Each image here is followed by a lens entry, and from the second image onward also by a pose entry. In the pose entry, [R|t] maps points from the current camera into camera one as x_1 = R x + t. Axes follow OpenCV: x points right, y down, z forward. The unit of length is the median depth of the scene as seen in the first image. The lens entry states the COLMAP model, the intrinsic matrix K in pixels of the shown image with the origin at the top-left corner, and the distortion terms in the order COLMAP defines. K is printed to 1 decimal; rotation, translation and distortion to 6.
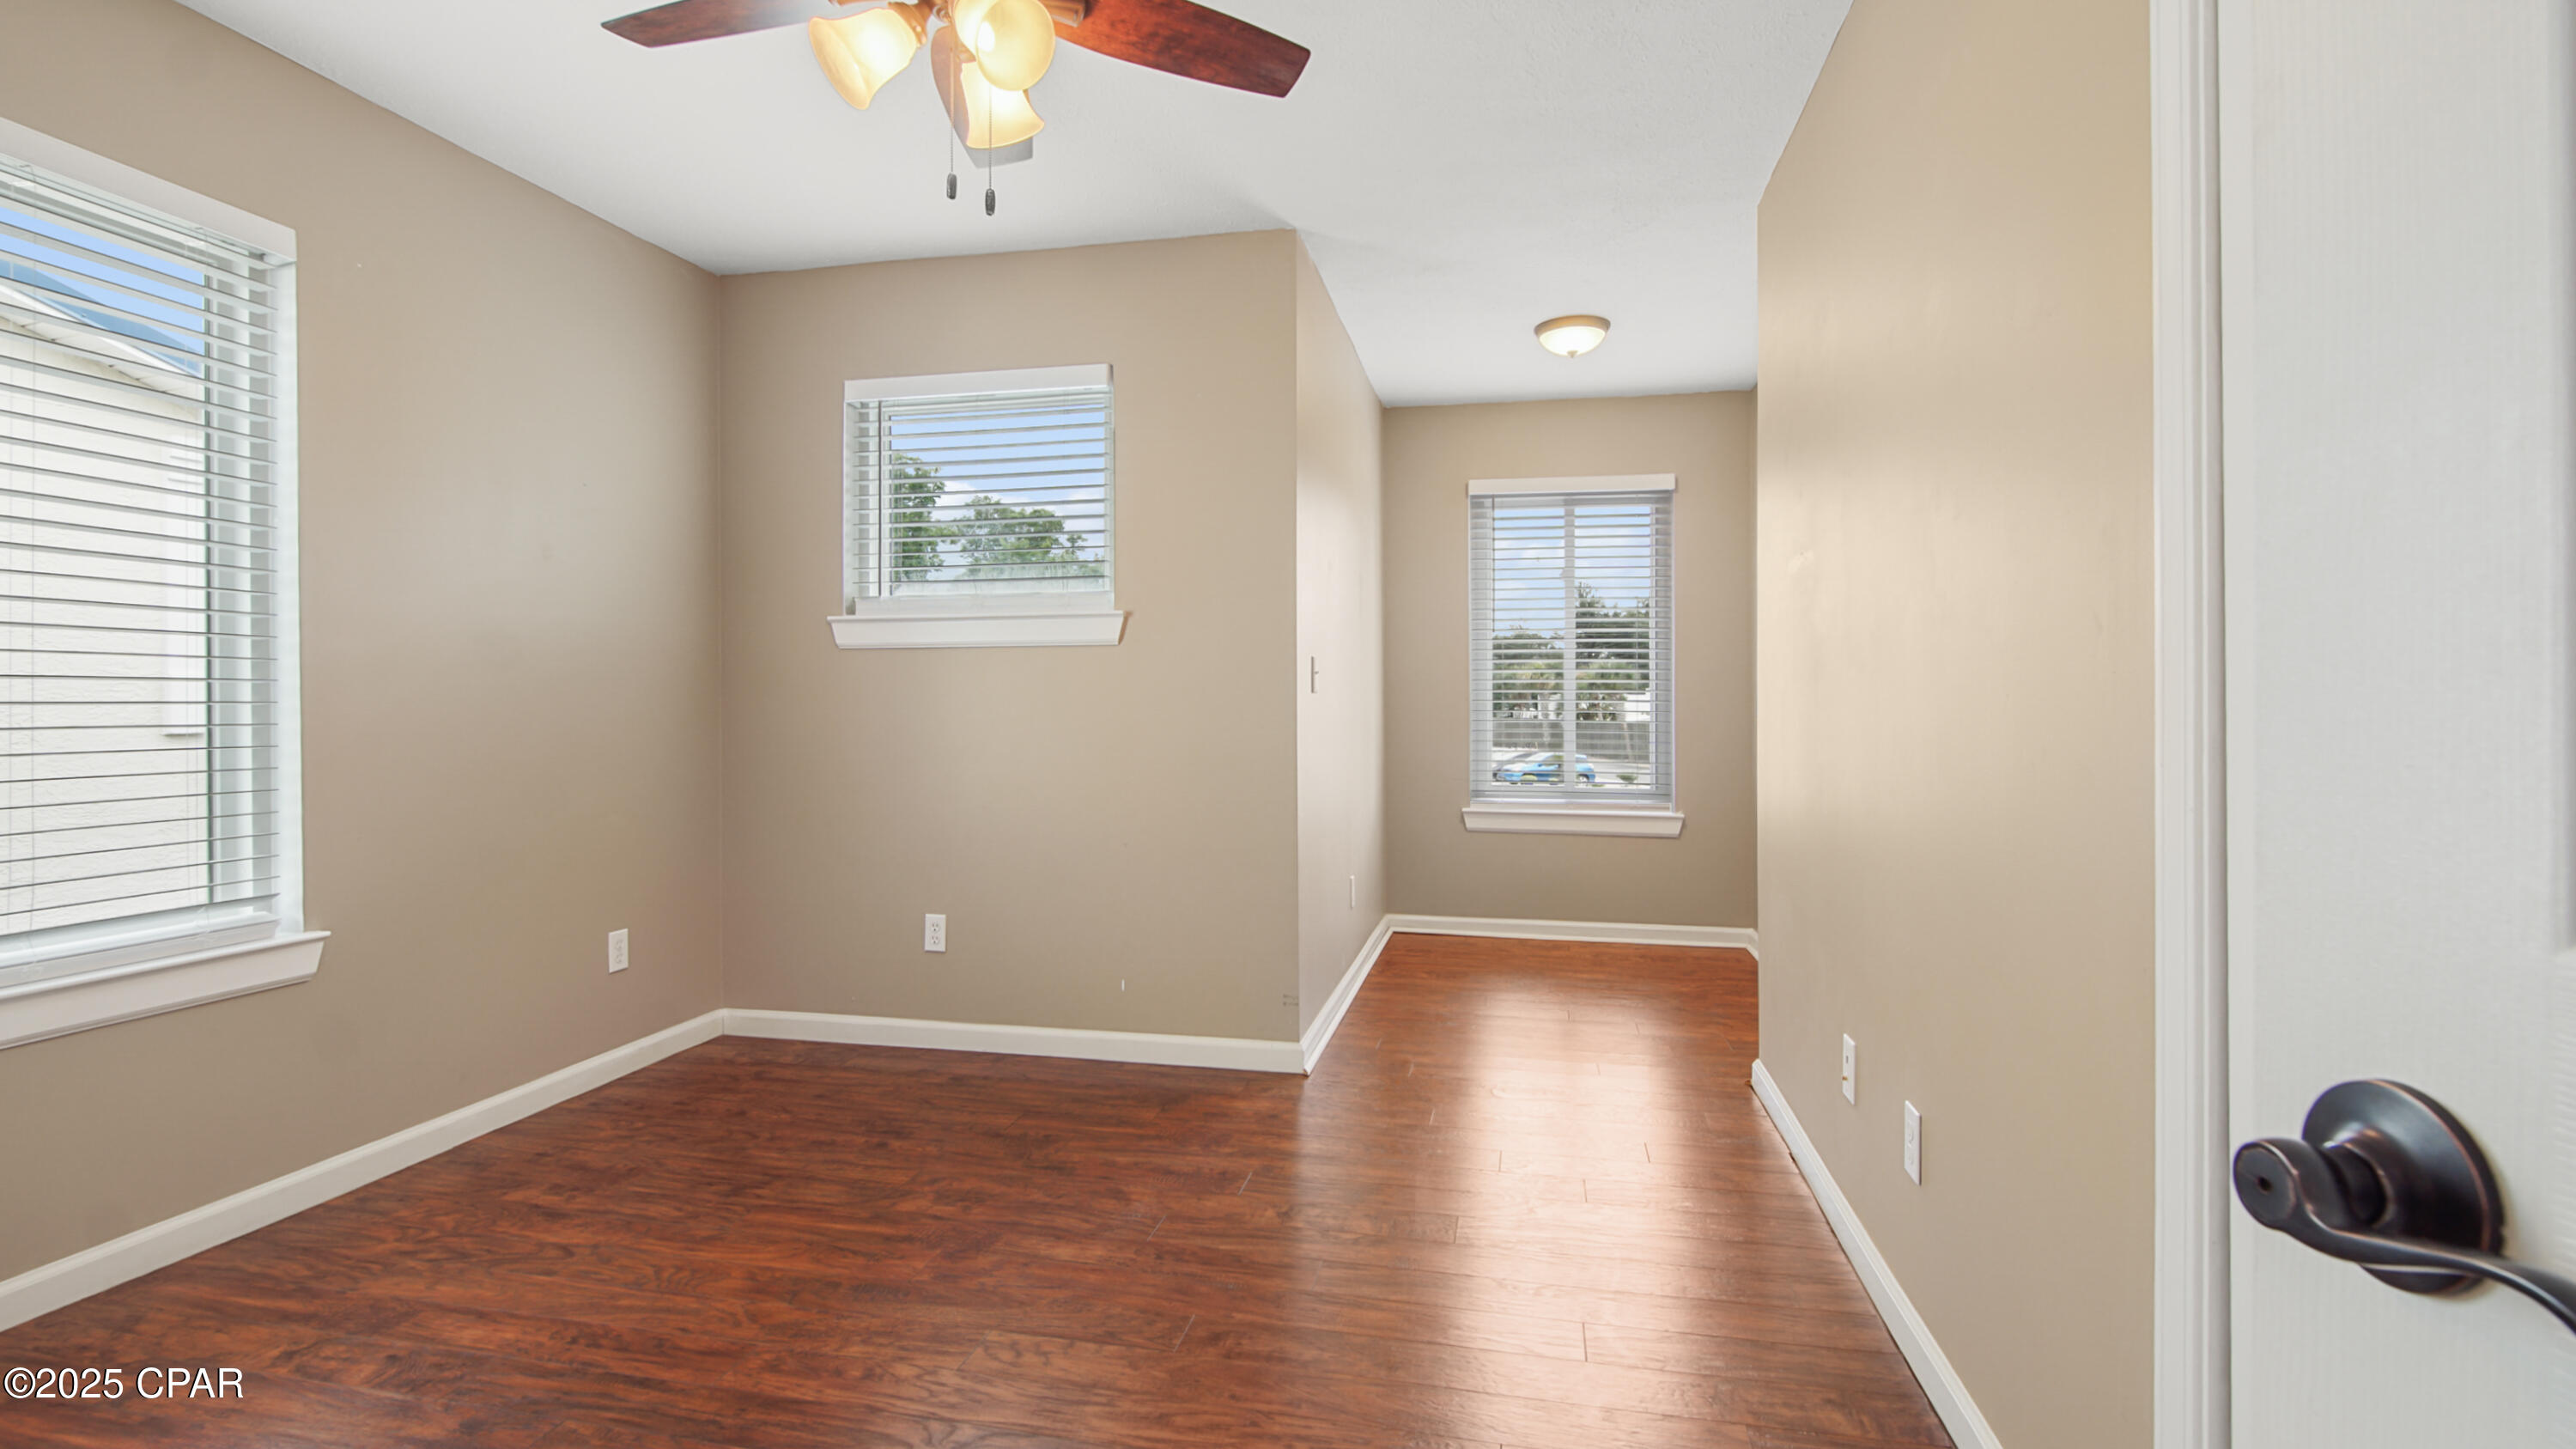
lens RADIAL K [[1203.5, 0, 1272.3], [0, 1203.5, 716.4], [0, 0, 1]] dist [-0.005010, 0.000375]
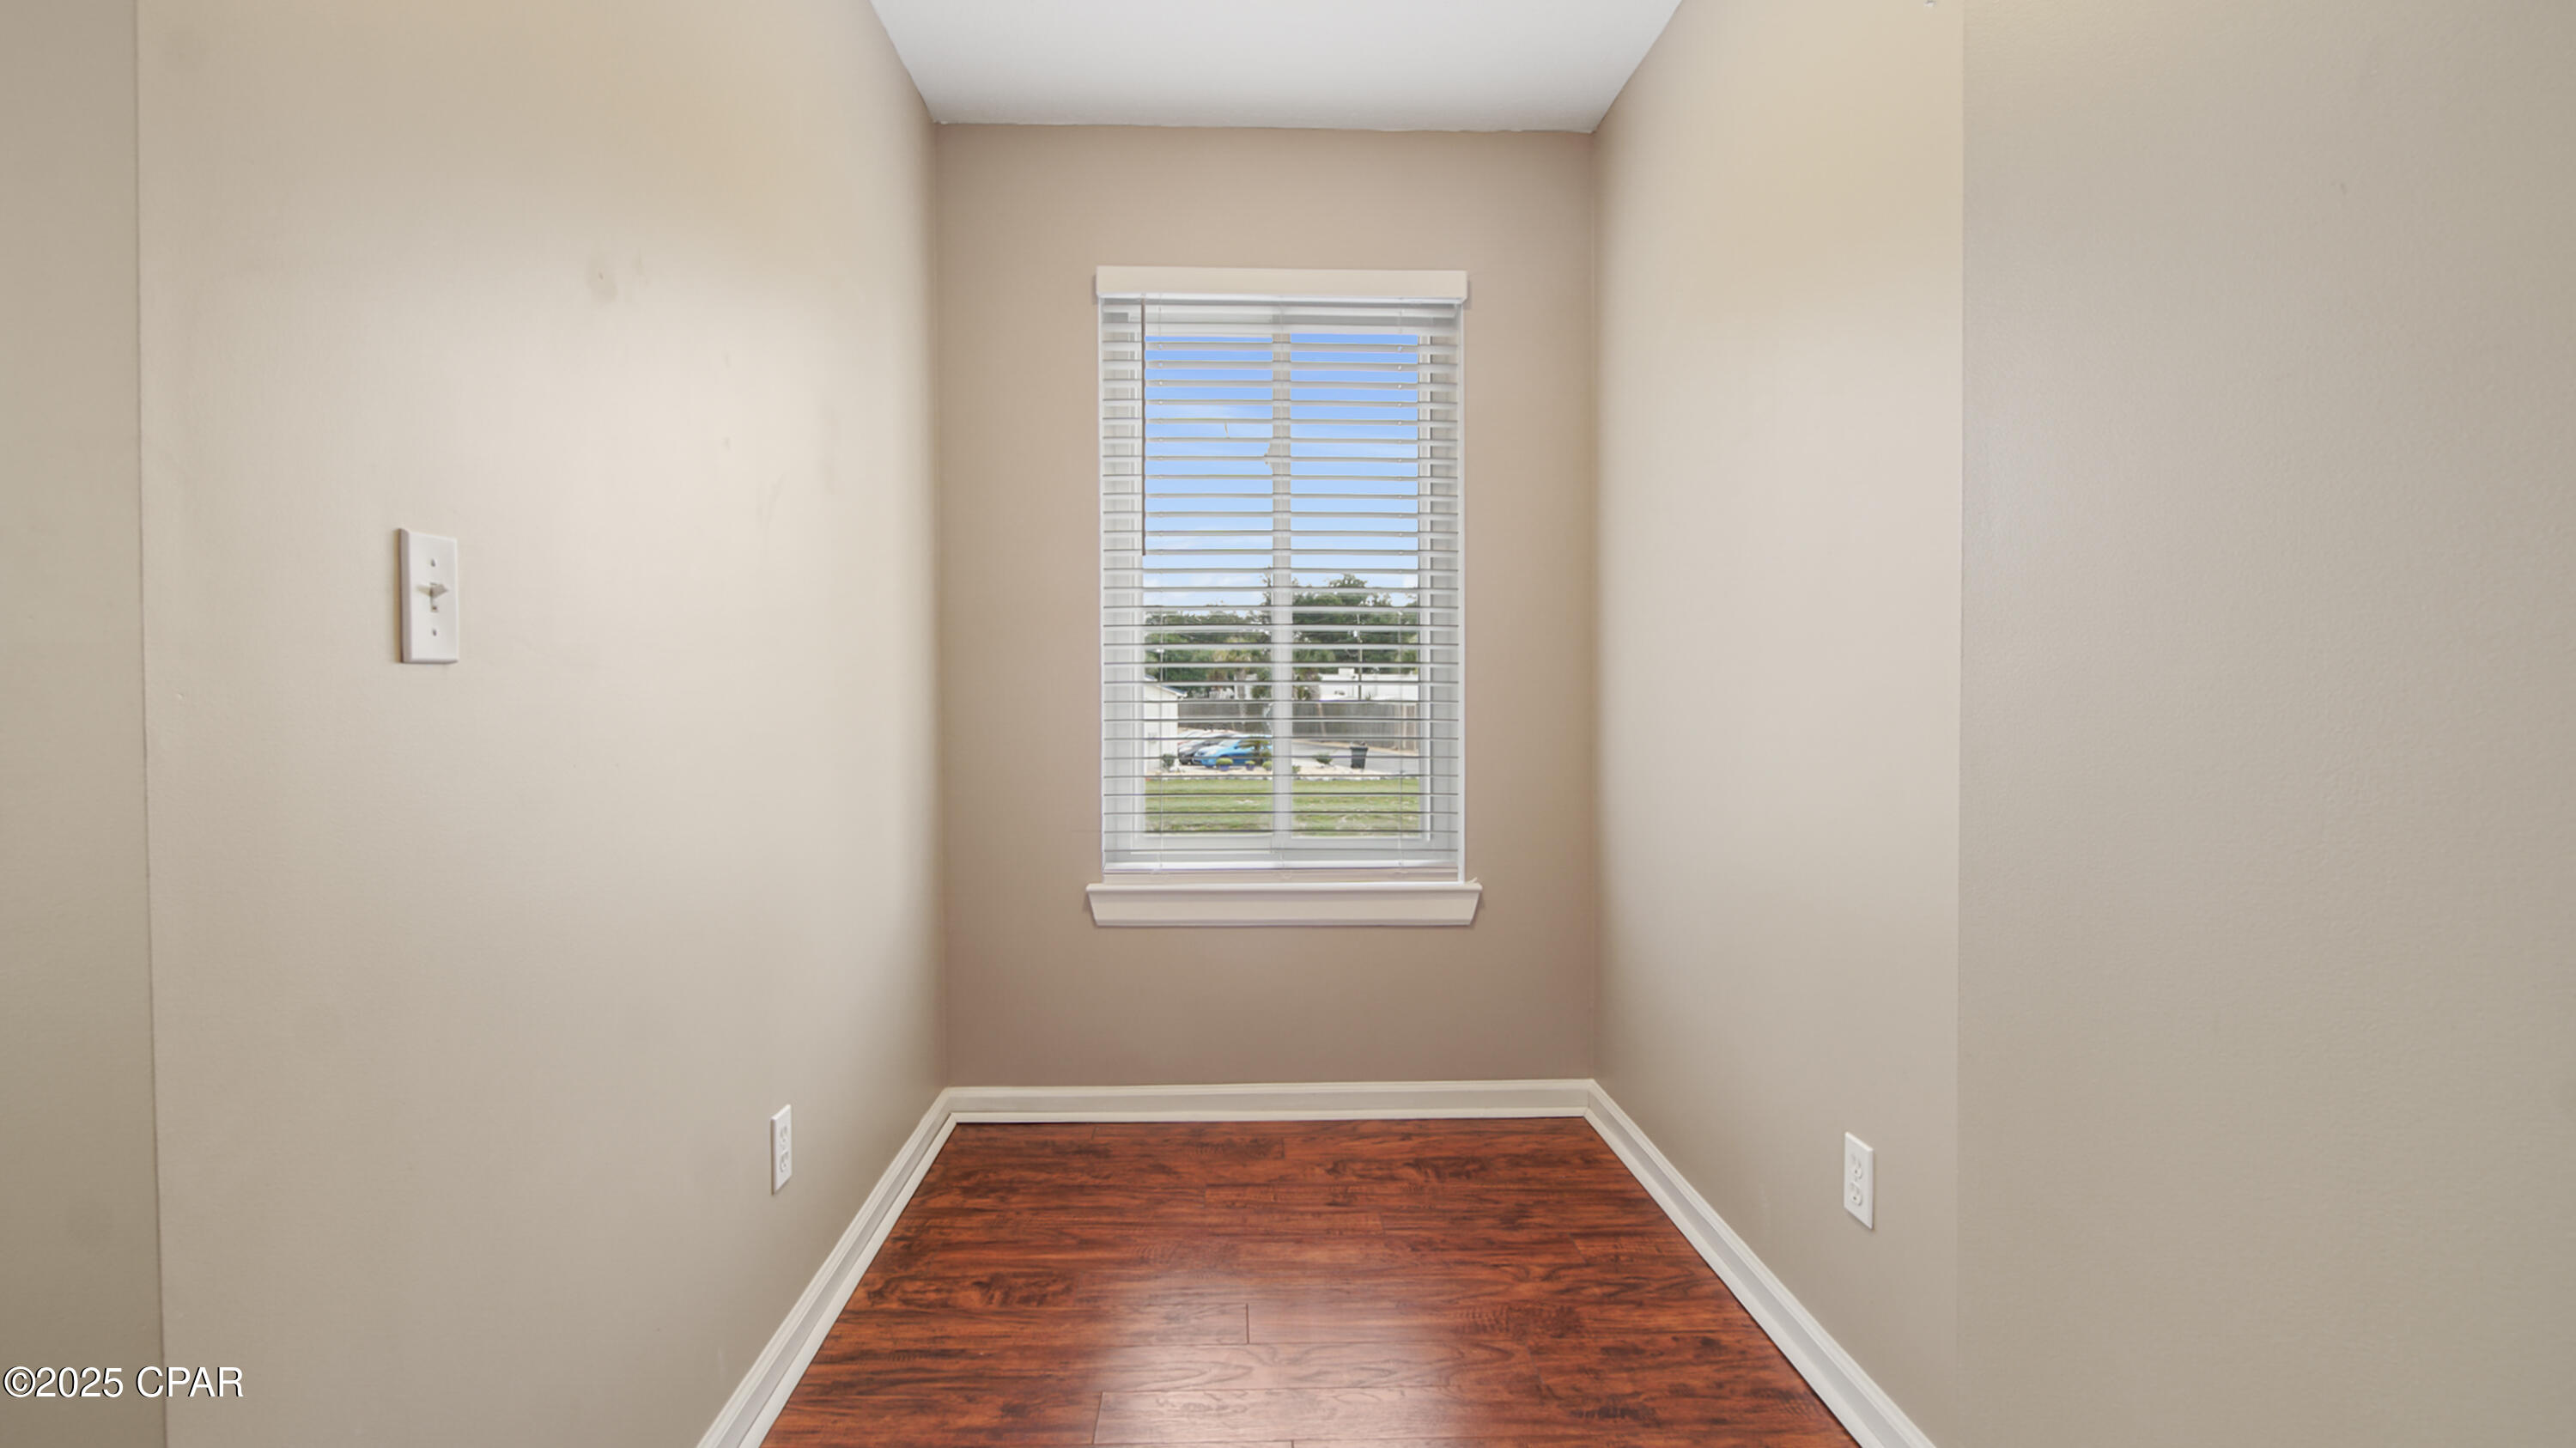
lens RADIAL K [[1203.4, 0, 1272.3], [0, 1203.4, 715.9], [0, 0, 1]] dist [-0.005010, 0.000375]
pose [[0.969202, -0.008161, 0.246130, 0.112026], [0.004246, 0.999856, 0.016435, -0.006853], [-0.246229, -0.014884, 0.969097, 0.487764]]
